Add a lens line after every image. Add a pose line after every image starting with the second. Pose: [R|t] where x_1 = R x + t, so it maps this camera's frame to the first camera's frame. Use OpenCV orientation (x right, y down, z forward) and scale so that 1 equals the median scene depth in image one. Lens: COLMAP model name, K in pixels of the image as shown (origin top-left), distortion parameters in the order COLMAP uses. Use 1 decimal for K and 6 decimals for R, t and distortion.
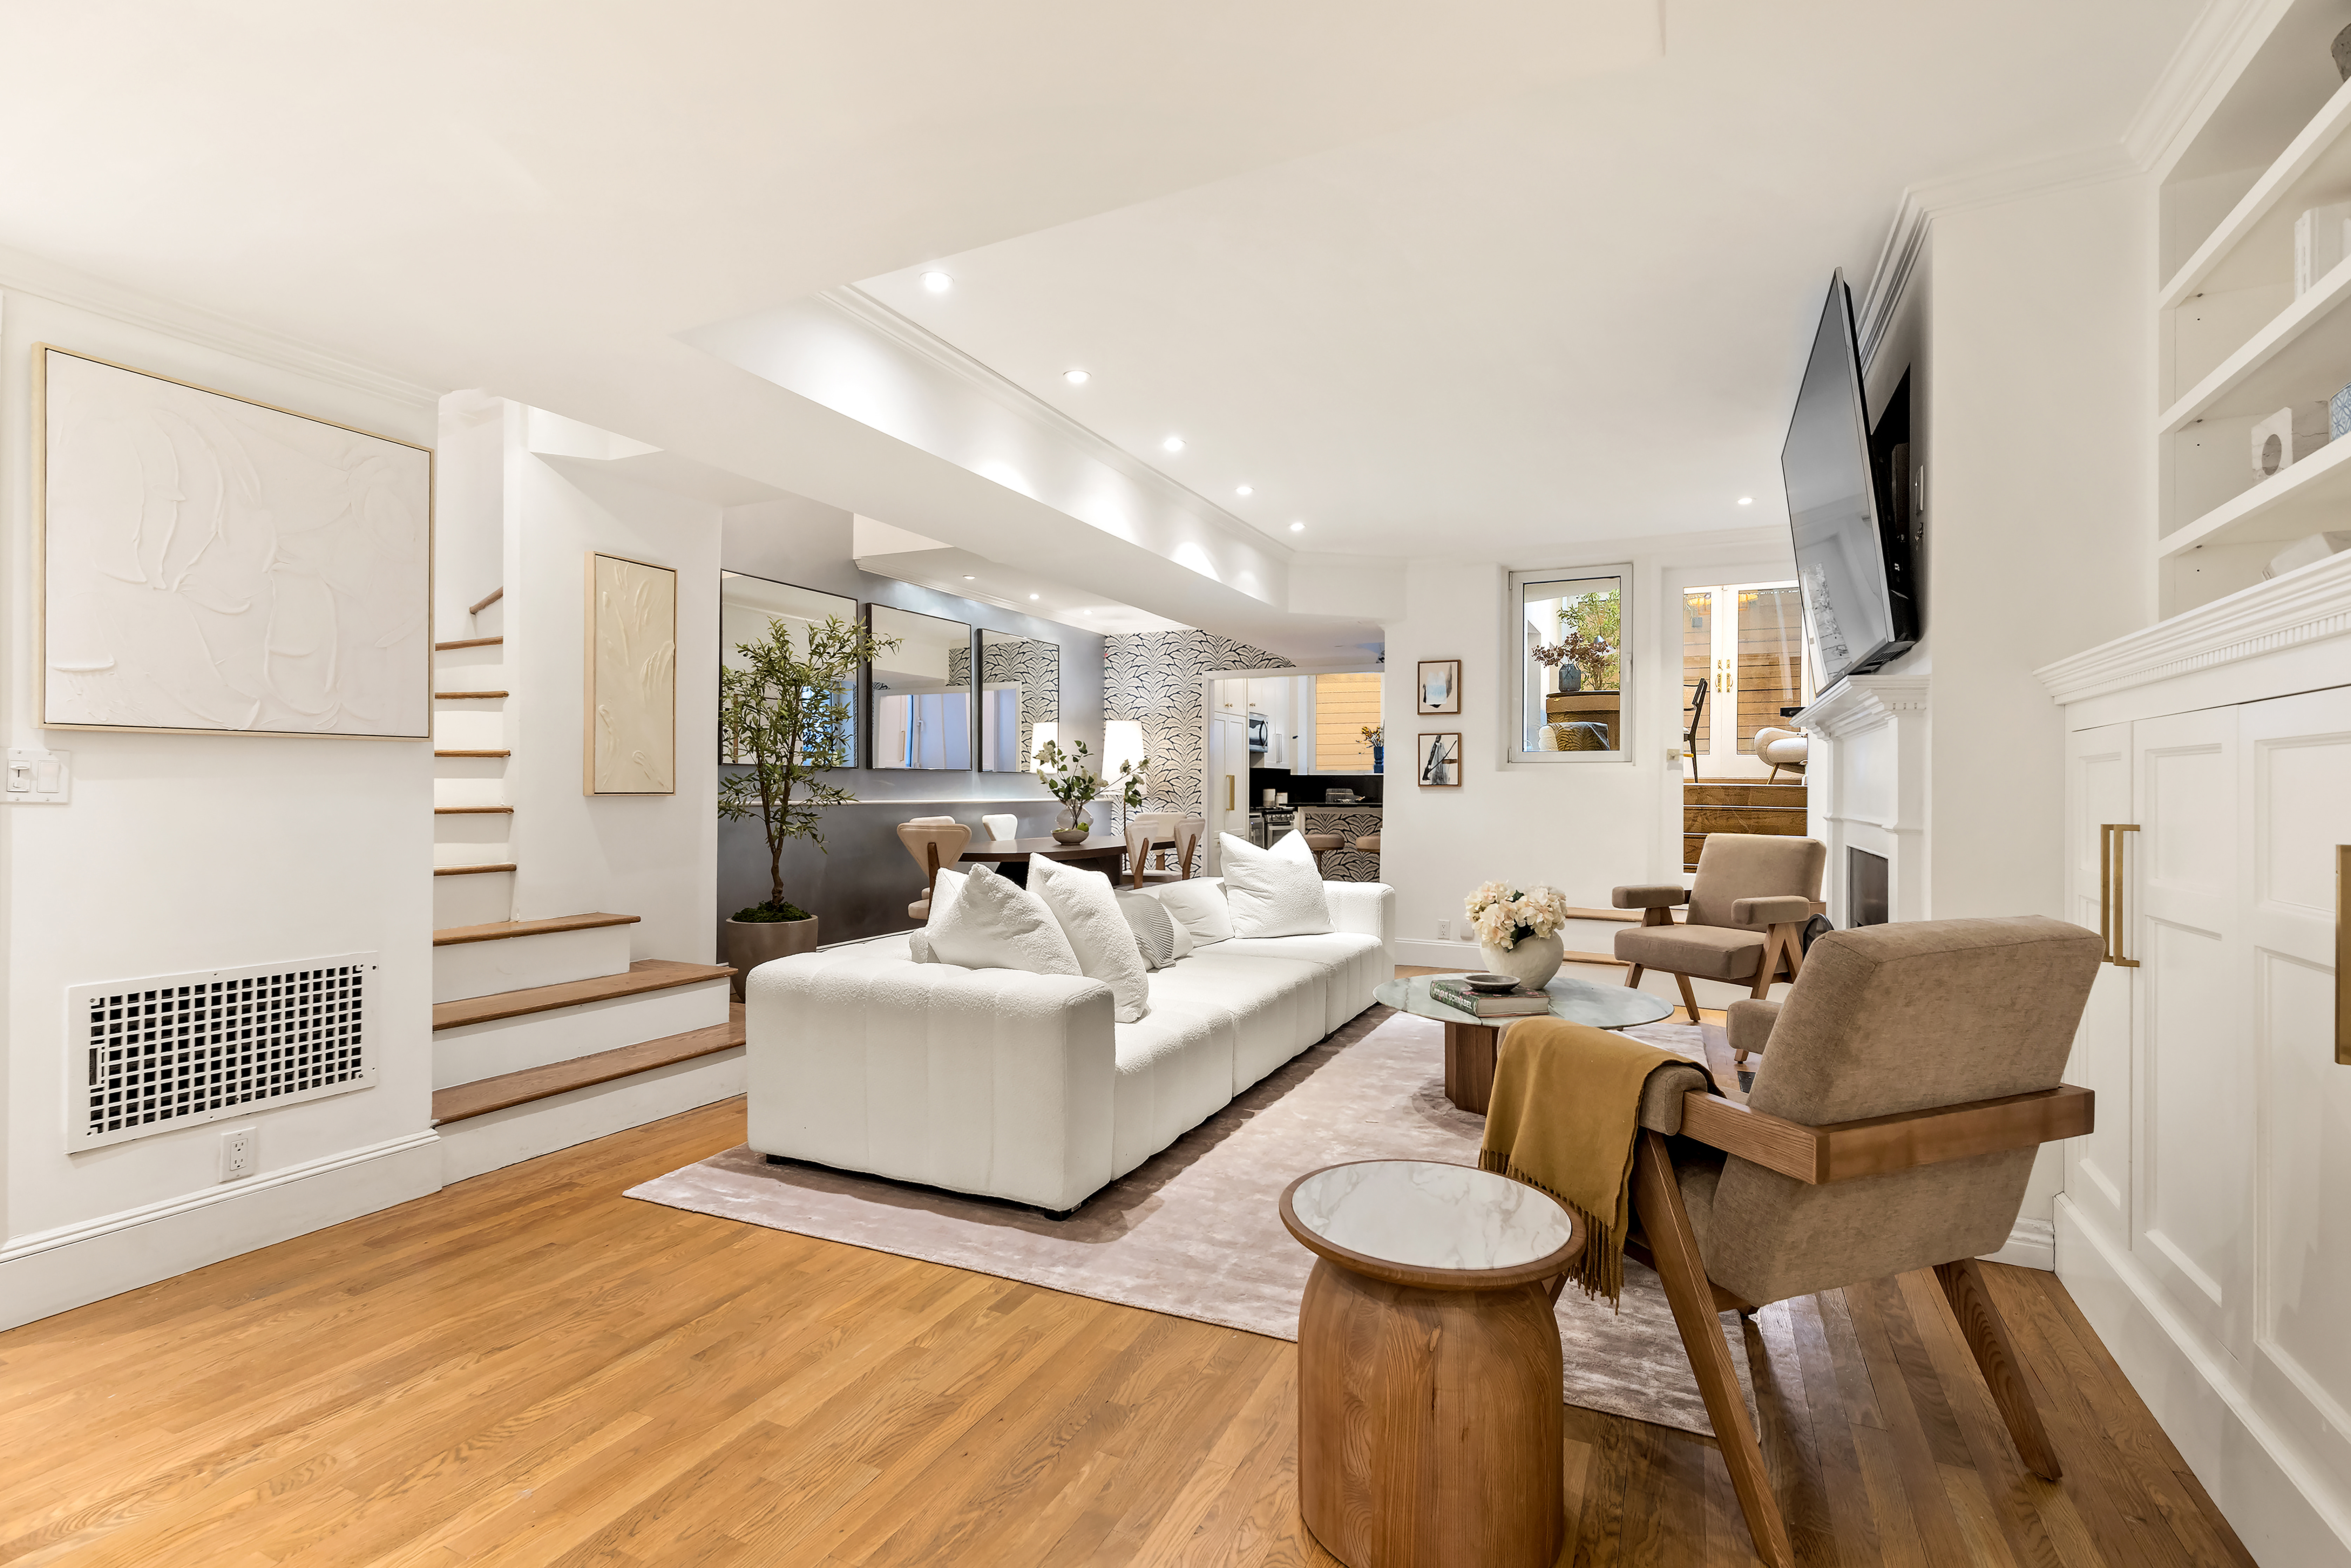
lens RADIAL K [[1129.3, 0, 1172.2], [0, 1129.3, 795.4], [0, 0, 1]] dist [0.002670, 0.000151]
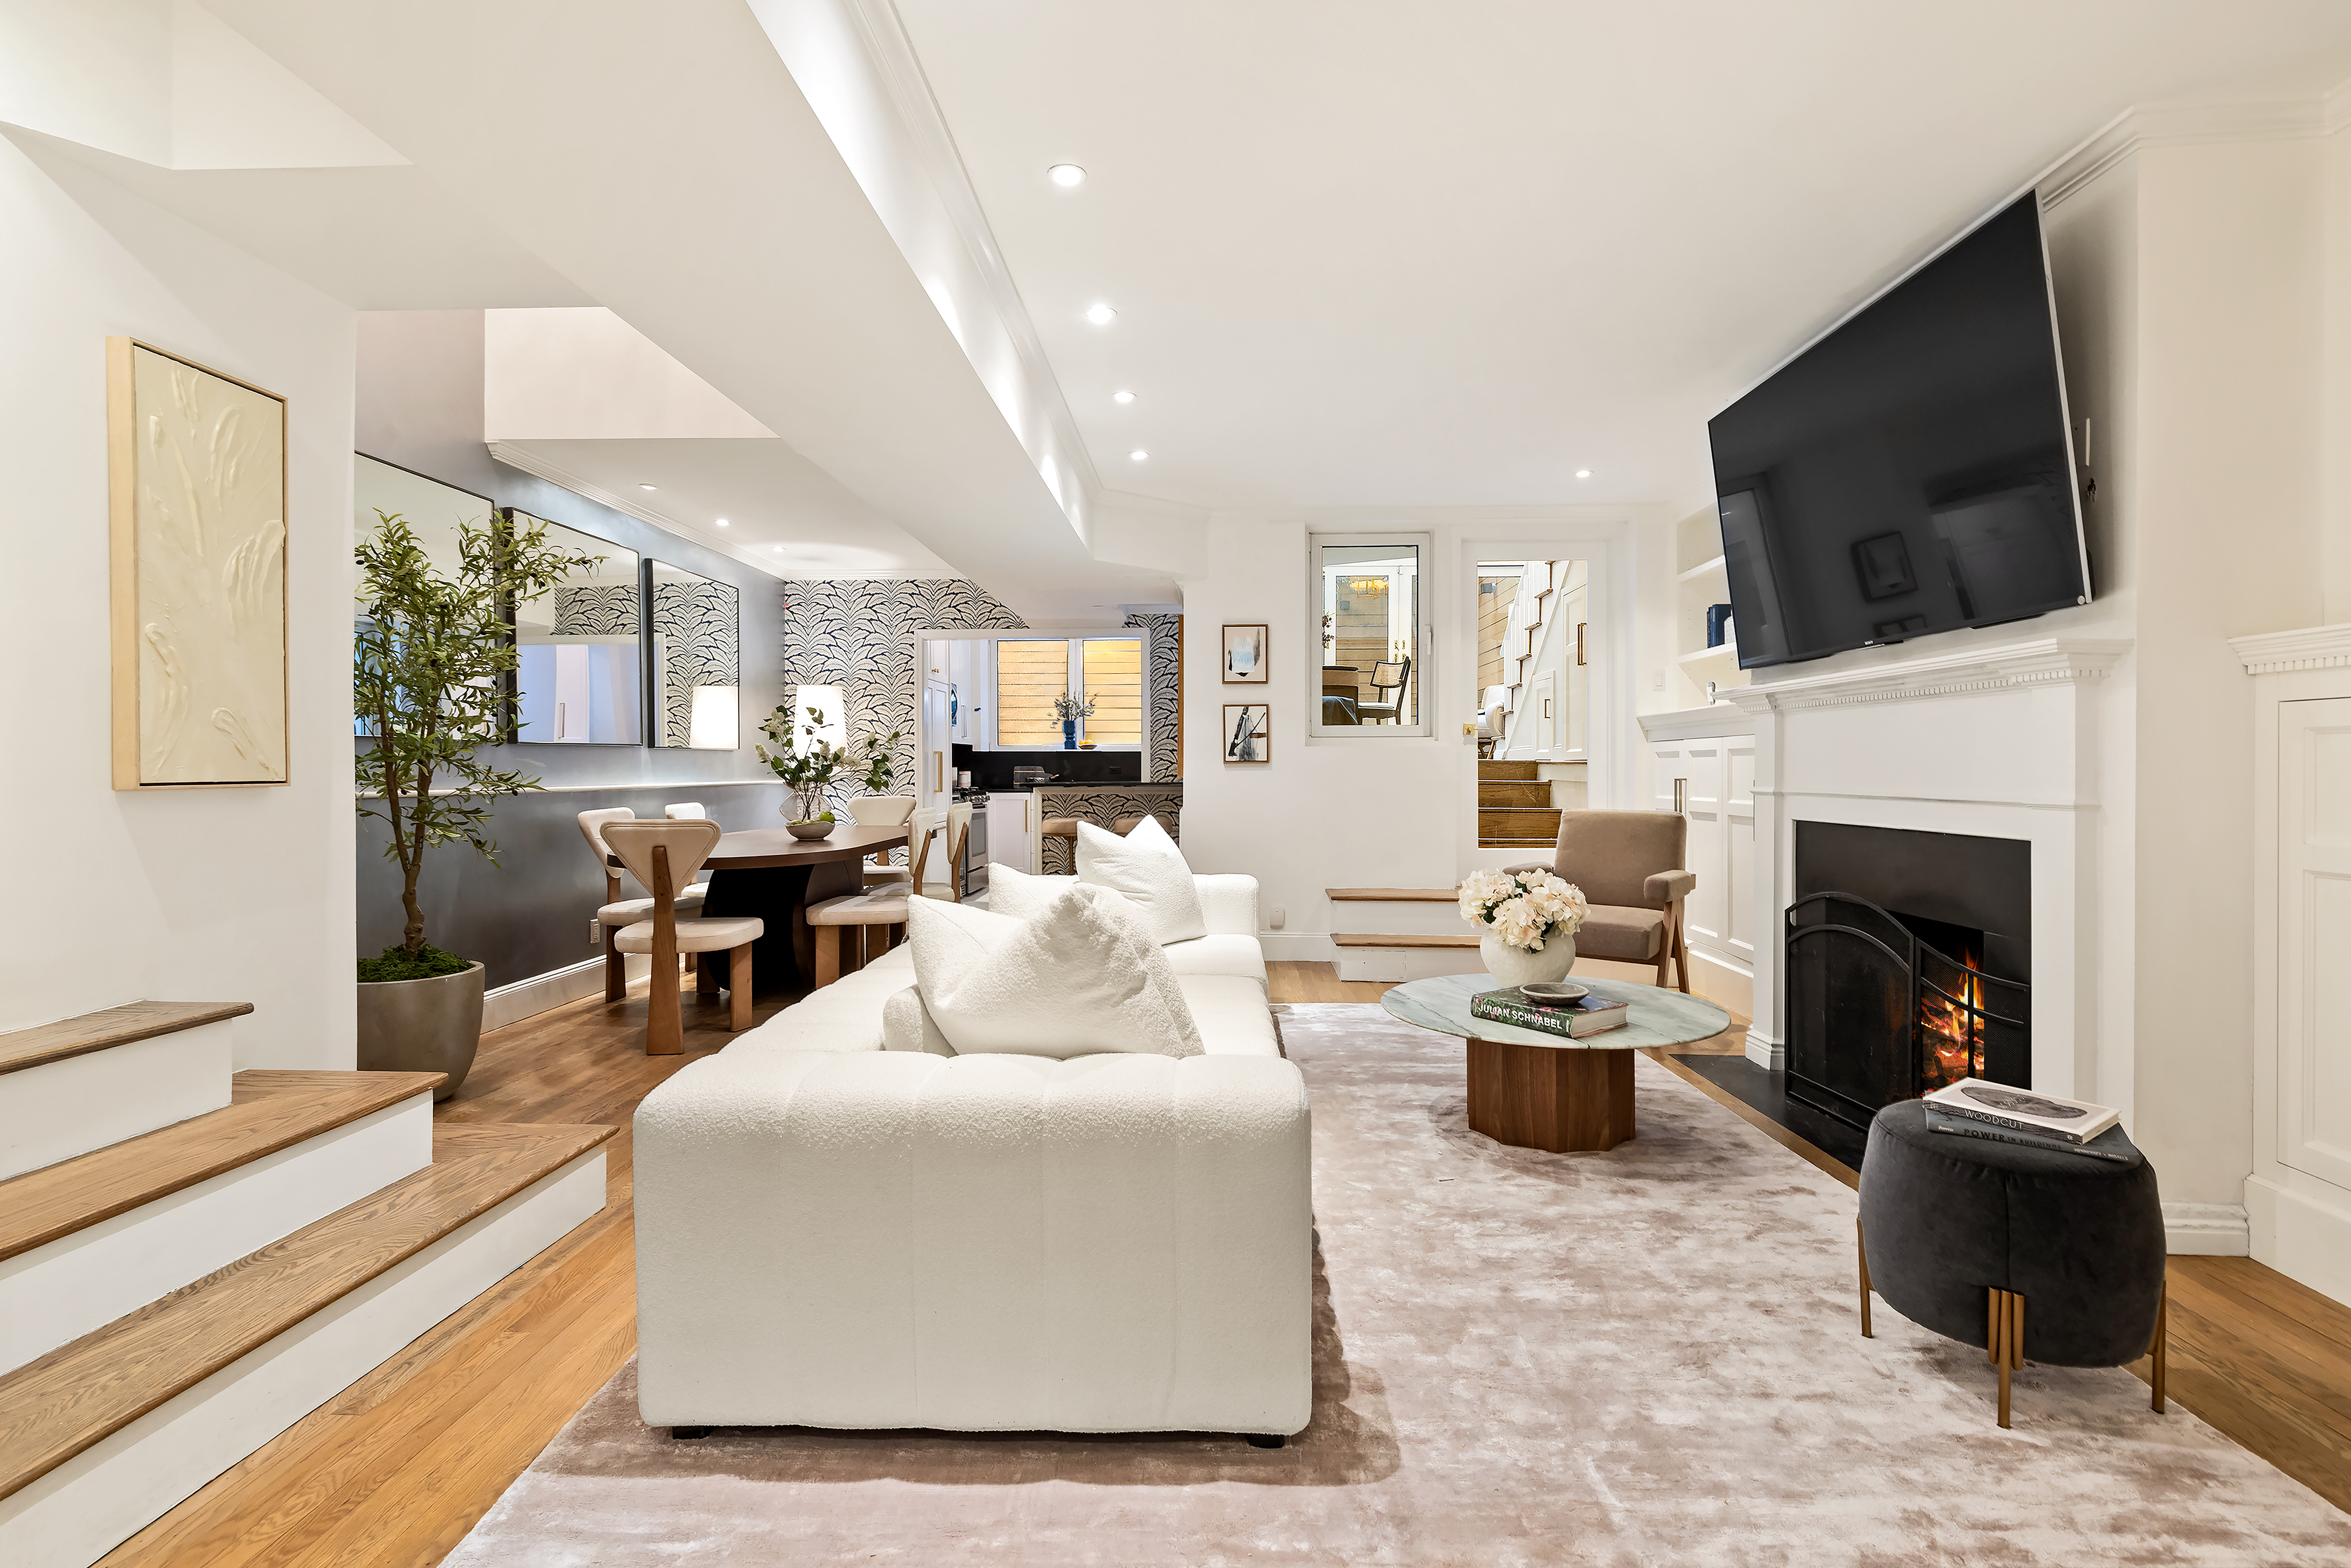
lens RADIAL K [[1112.4, 0, 1175.5], [0, 1112.4, 784.0], [0, 0, 1]] dist [0.000285, -0.000127]
pose [[0.913226, -0.013791, 0.407219, -0.286397], [0.009463, 0.999875, 0.012640, -0.004451], [-0.407343, -0.007690, 0.913243, 0.321521]]
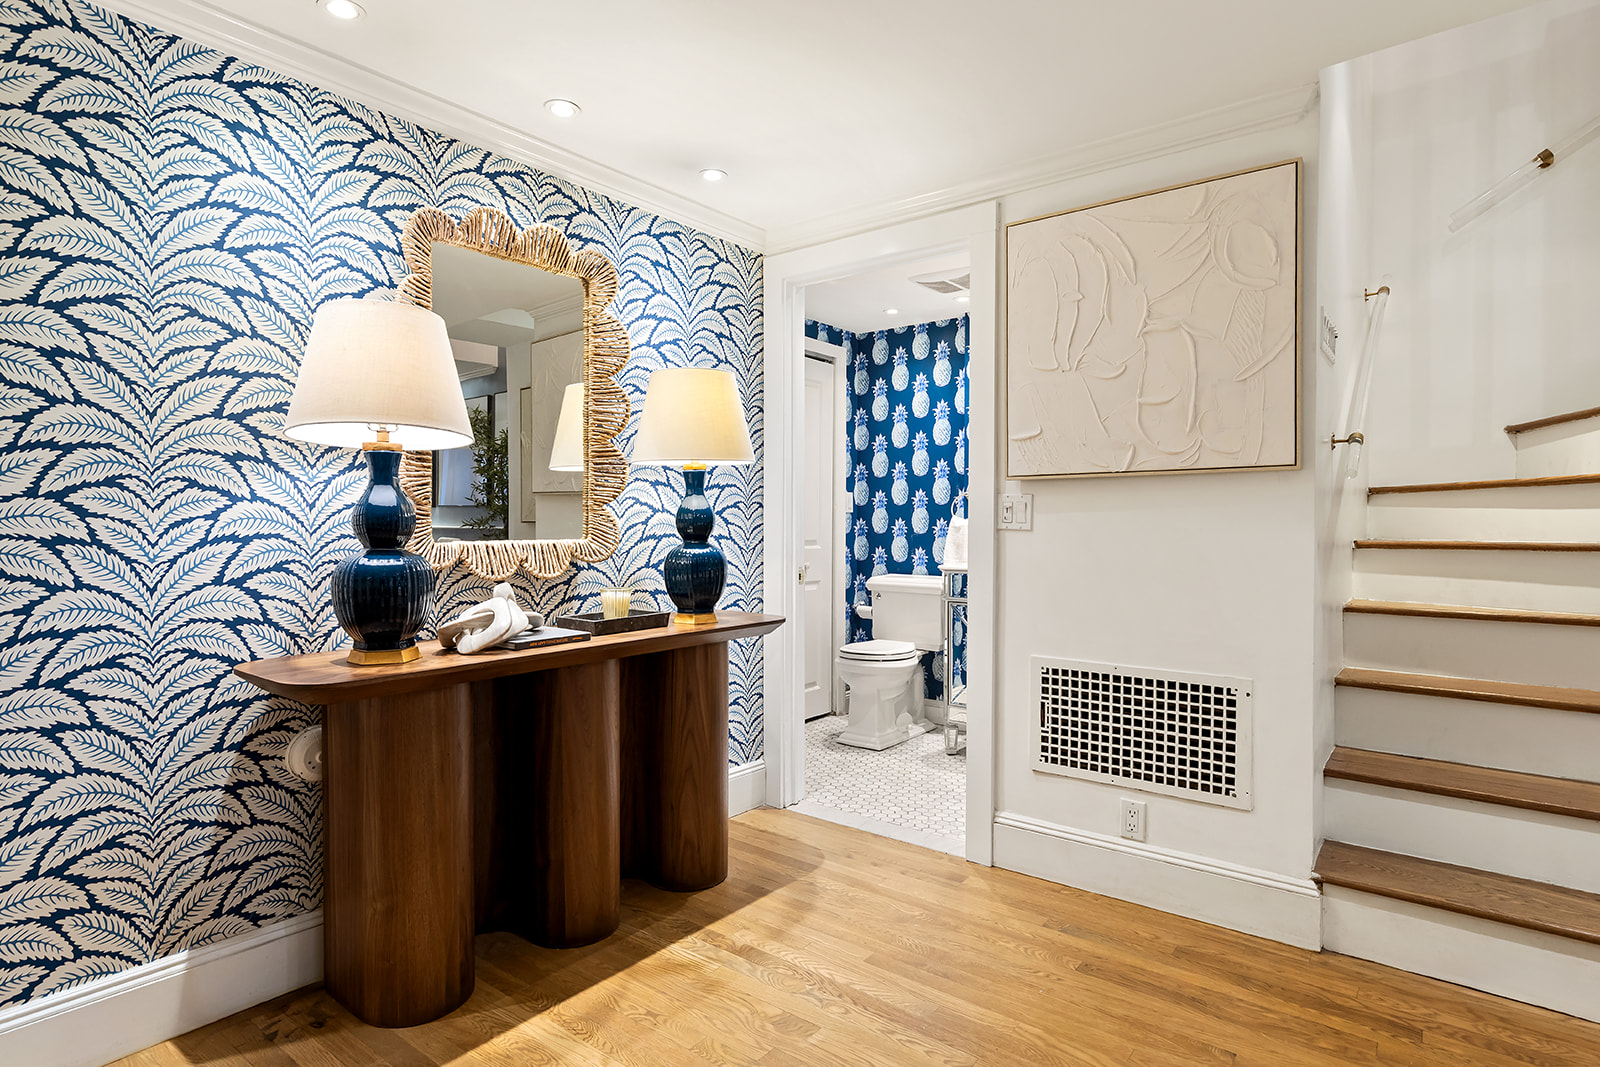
lens RADIAL K [[855.3, 0, 800.0], [0, 855.3, 533.5], [0, 0, 1]] dist [0.001584, 0.000222]
pose [[-0.224248, 0.009701, -0.974484, 0.099991], [-0.007073, 0.999908, 0.011582, 0.000233], [0.974507, 0.009490, -0.224158, 0.565449]]
